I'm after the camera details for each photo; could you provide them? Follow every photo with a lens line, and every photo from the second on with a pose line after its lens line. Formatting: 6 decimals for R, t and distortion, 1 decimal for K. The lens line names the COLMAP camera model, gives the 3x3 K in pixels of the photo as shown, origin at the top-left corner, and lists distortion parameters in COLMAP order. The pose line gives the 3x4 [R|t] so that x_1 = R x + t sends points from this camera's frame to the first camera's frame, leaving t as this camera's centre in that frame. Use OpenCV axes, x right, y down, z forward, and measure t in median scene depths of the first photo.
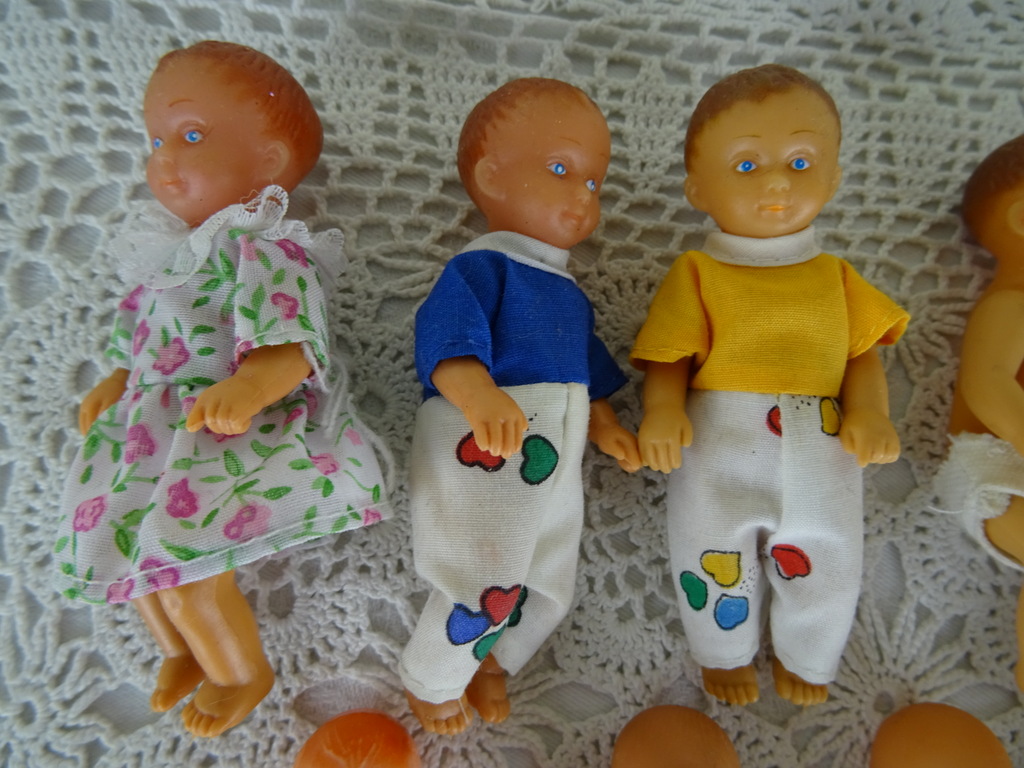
lens RADIAL K [[700.5, 0, 513.8], [0, 700.5, 379.0], [0, 0, 1]] dist [0.004378, -0.020232]
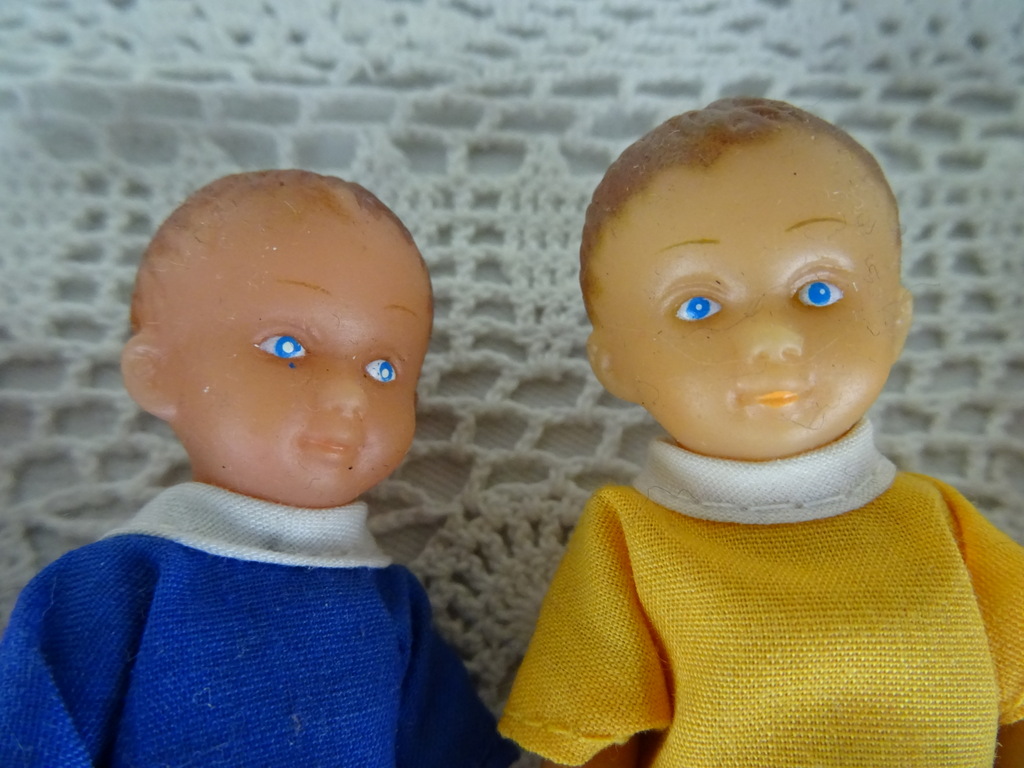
lens RADIAL K [[700.5, 0, 514.8], [0, 700.5, 390.1], [0, 0, 1]] dist [0.004378, -0.020232]
pose [[0.996182, -0.076359, -0.042318, 0.192136], [0.067950, 0.982520, -0.173310, -0.152707], [0.054812, 0.169773, 0.983958, 0.469981]]
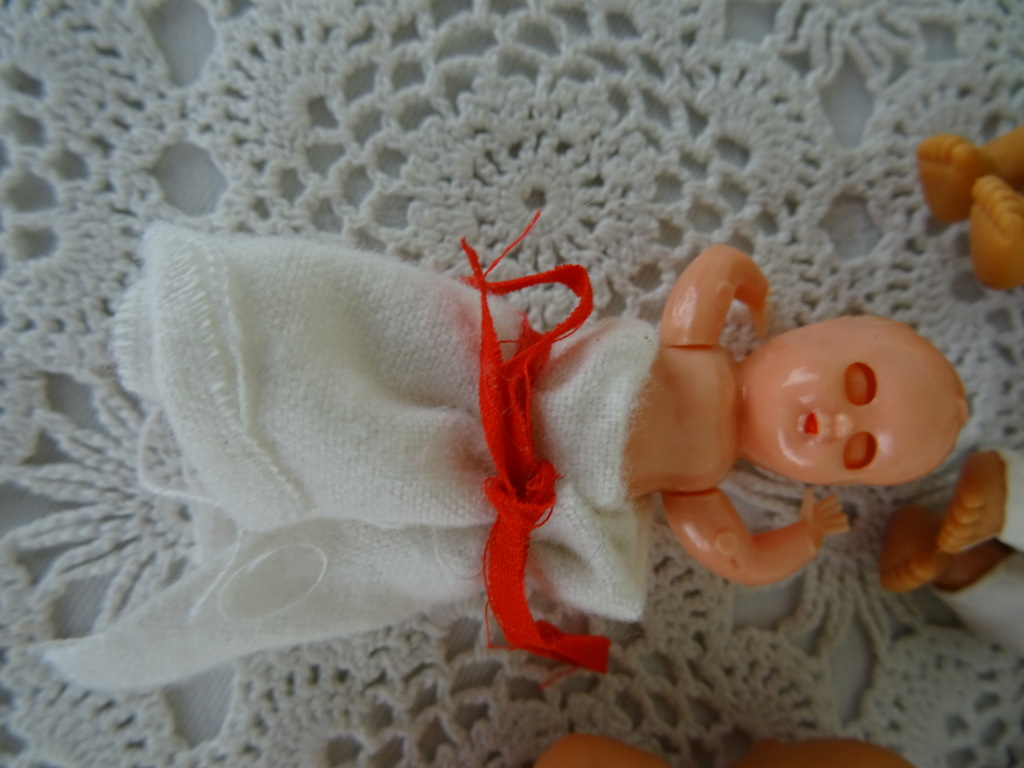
lens RADIAL K [[700.5, 0, 507.6], [0, 700.5, 398.5], [0, 0, 1]] dist [0.004378, -0.020232]
pose [[0.053840, 0.994715, -0.087428, -0.153021], [-0.997139, 0.048905, -0.057641, 0.836993], [-0.053061, 0.090281, 0.994502, 0.232386]]
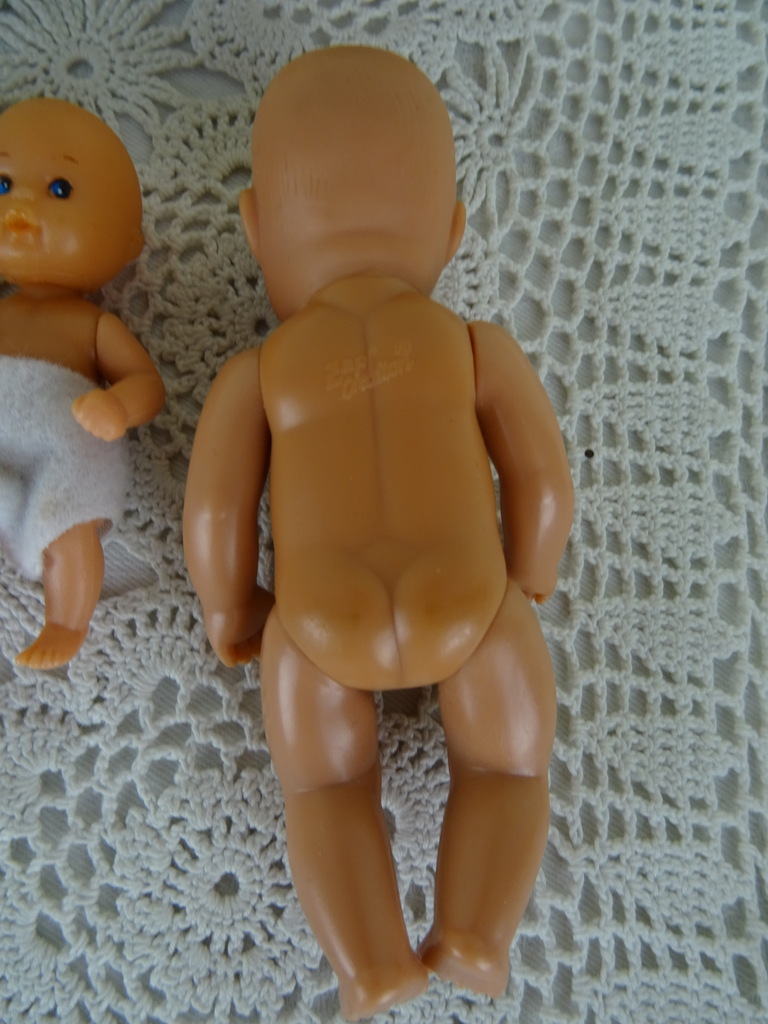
lens RADIAL K [[700.5, 0, 390.6], [0, 700.5, 517.9], [0, 0, 1]] dist [0.004378, -0.020232]
pose [[0.999367, 0.033280, -0.012561, 0.980978], [-0.034231, 0.995779, -0.085161, 1.129203], [0.009674, 0.085537, 0.996288, 0.149308]]
